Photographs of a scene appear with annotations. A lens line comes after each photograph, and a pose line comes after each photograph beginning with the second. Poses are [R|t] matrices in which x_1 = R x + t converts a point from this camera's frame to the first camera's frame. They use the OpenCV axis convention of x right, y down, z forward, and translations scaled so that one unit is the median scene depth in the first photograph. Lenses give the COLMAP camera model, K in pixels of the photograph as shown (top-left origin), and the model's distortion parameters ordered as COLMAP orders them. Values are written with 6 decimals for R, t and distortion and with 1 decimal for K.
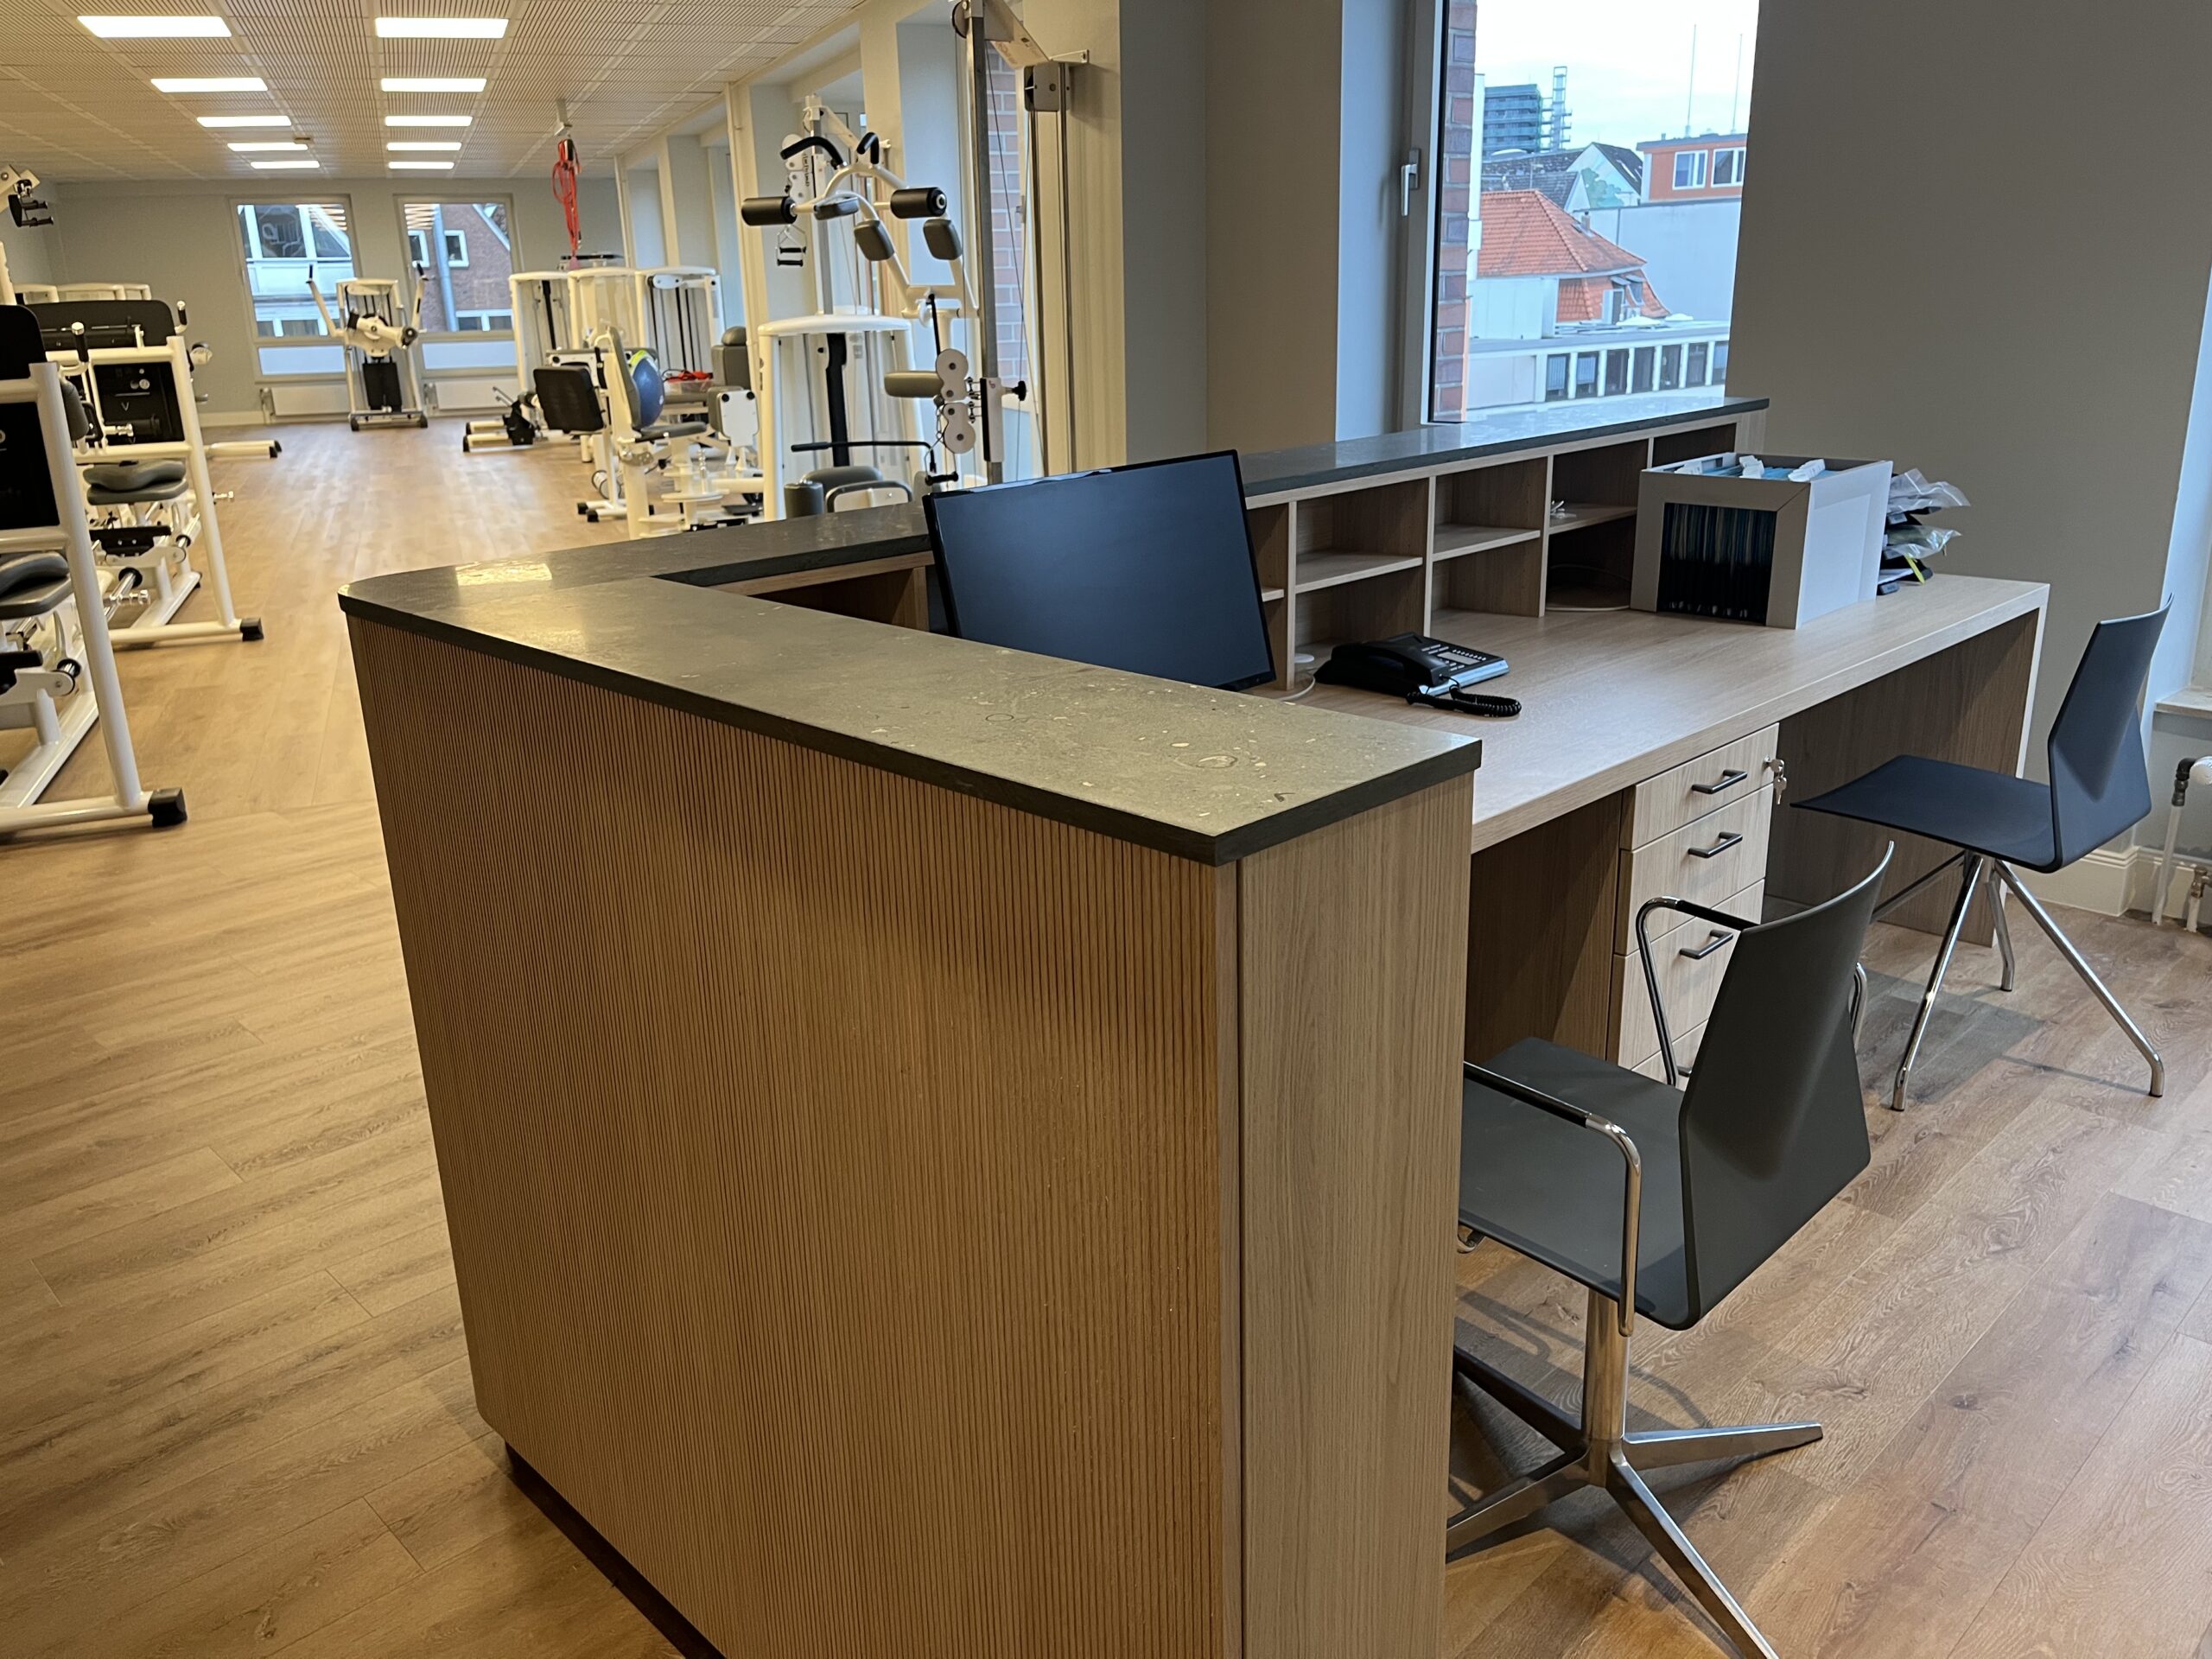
lens RADIAL K [[1686.9, 0, 1106.6], [0, 1686.9, 817.7], [0, 0, 1]] dist [0.072323, -0.099926]
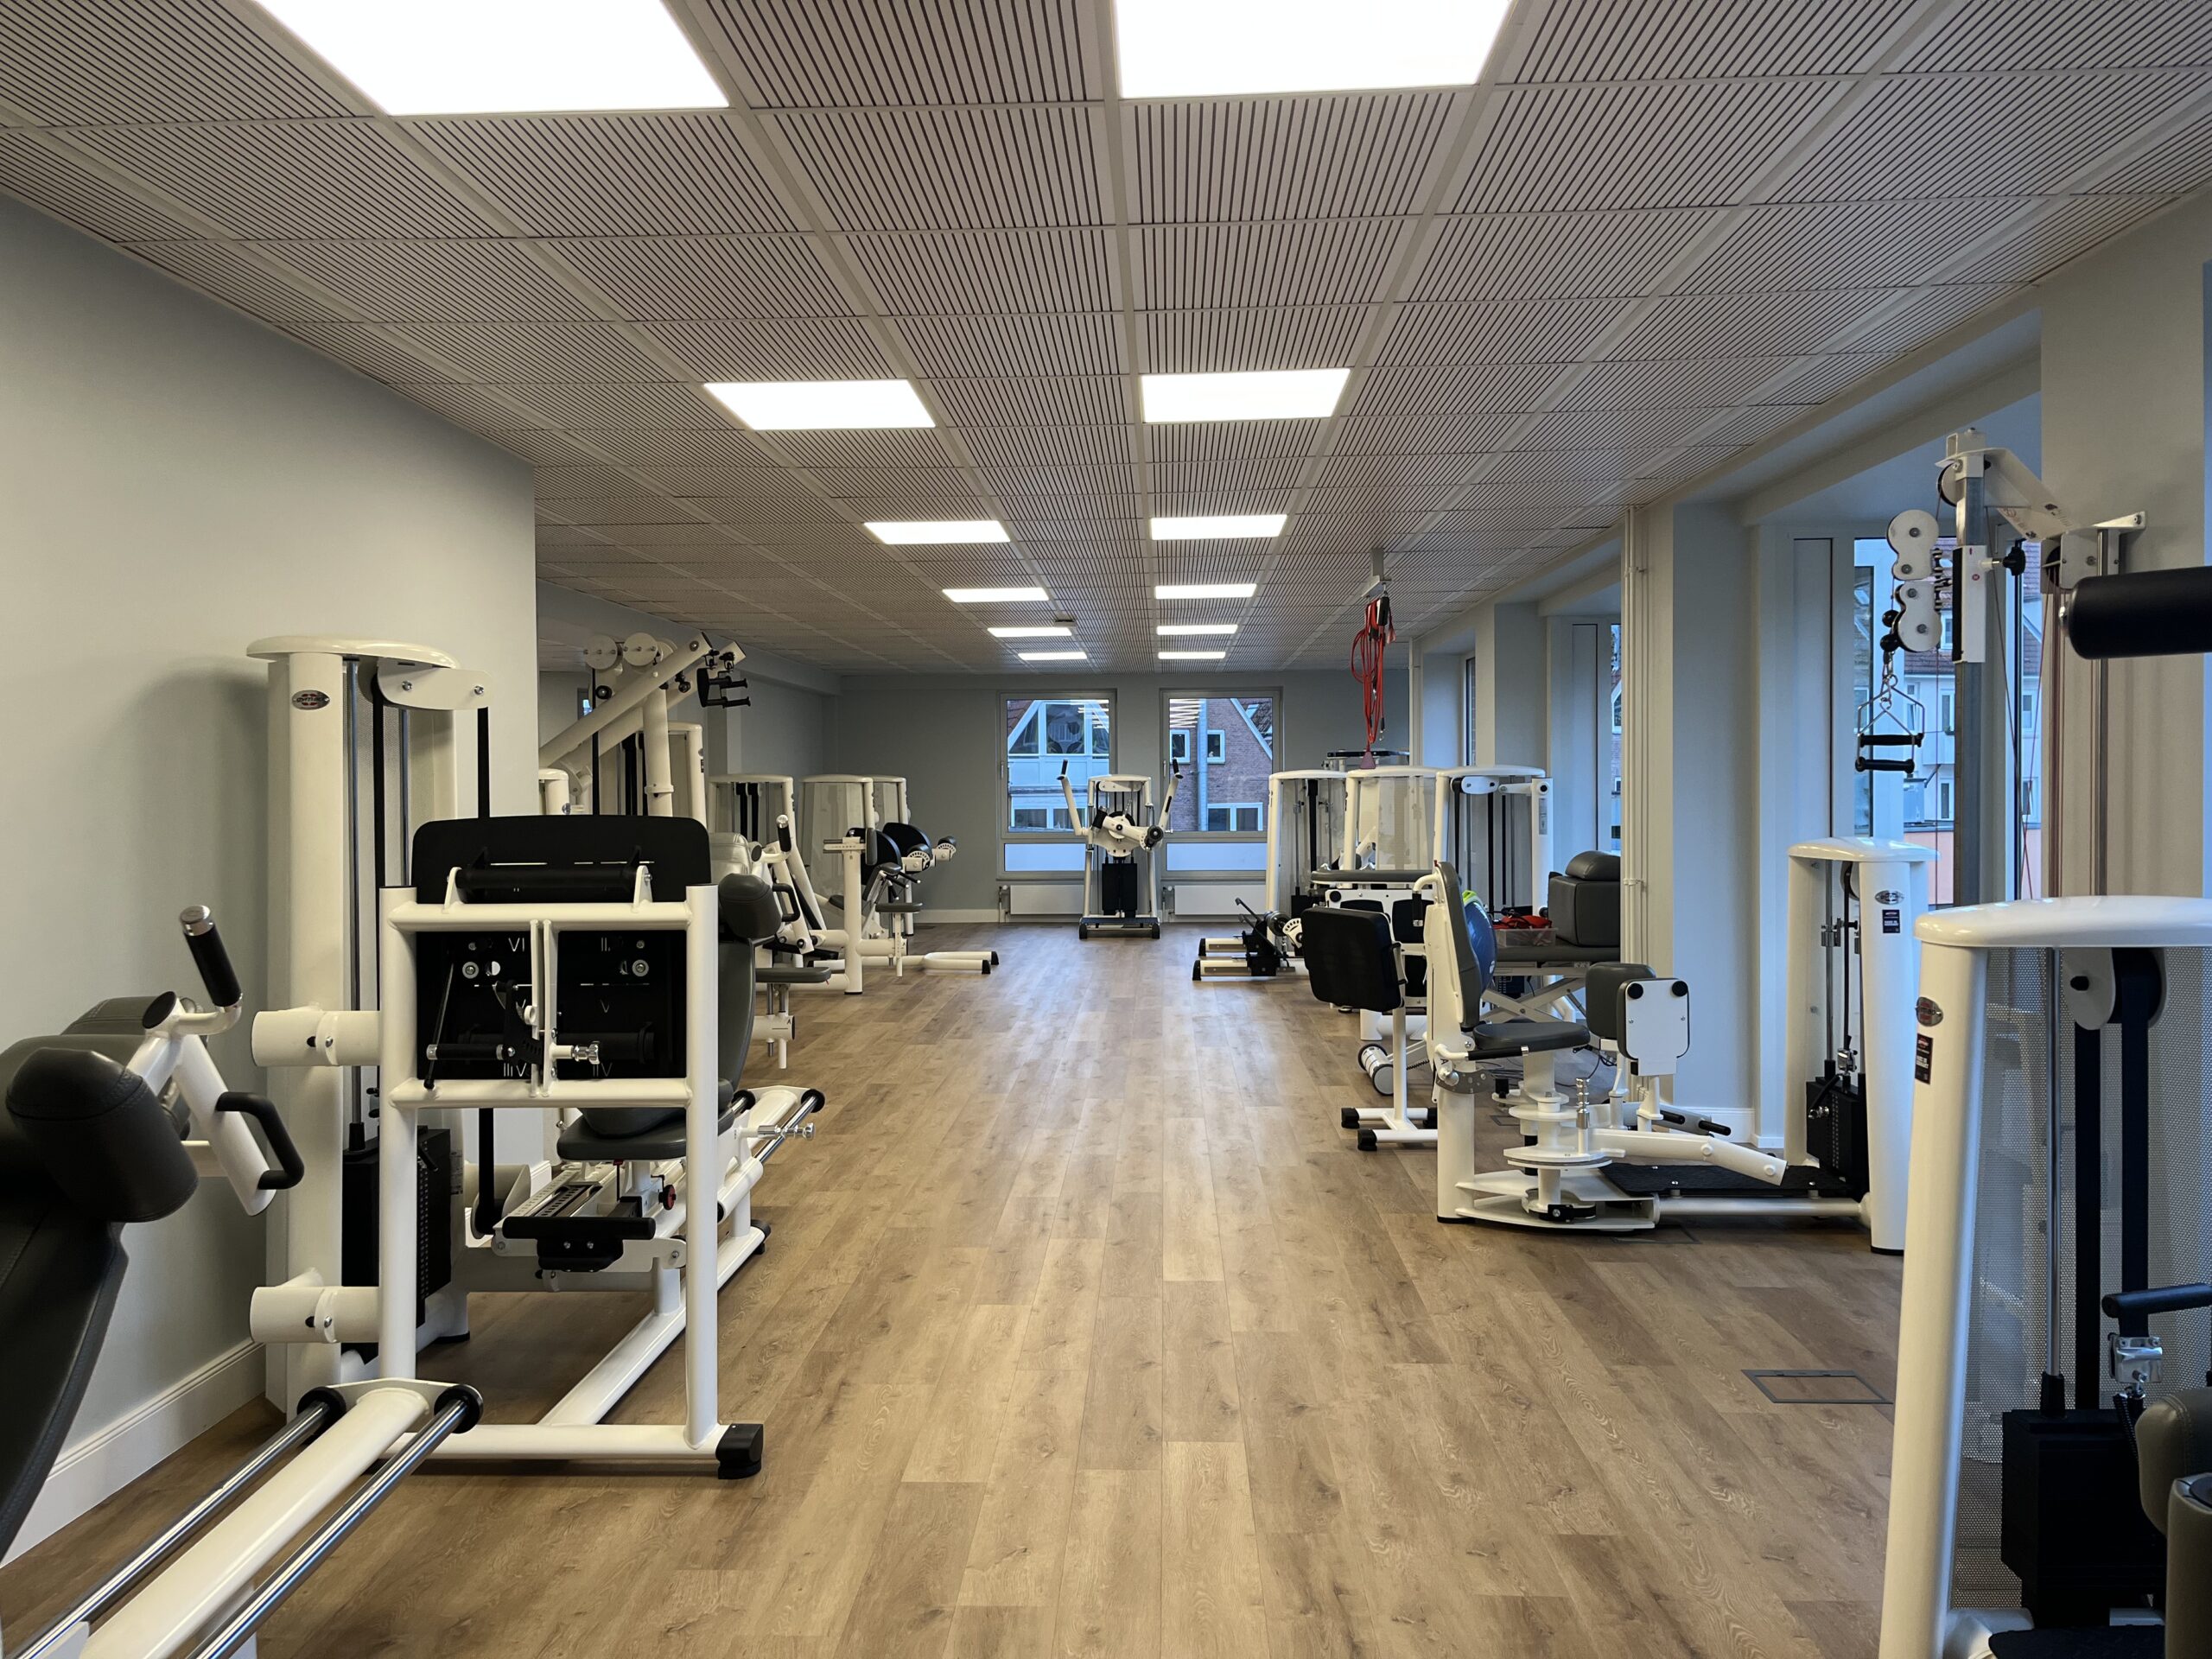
lens RADIAL K [[1686.9, 0, 1106.6], [0, 1686.9, 817.7], [0, 0, 1]] dist [0.072323, -0.099926]
pose [[0.916522, 0.027860, -0.399013, -0.108009], [-0.137612, 0.958637, -0.249157, -0.092160], [0.375567, 0.283266, 0.882445, 0.282762]]
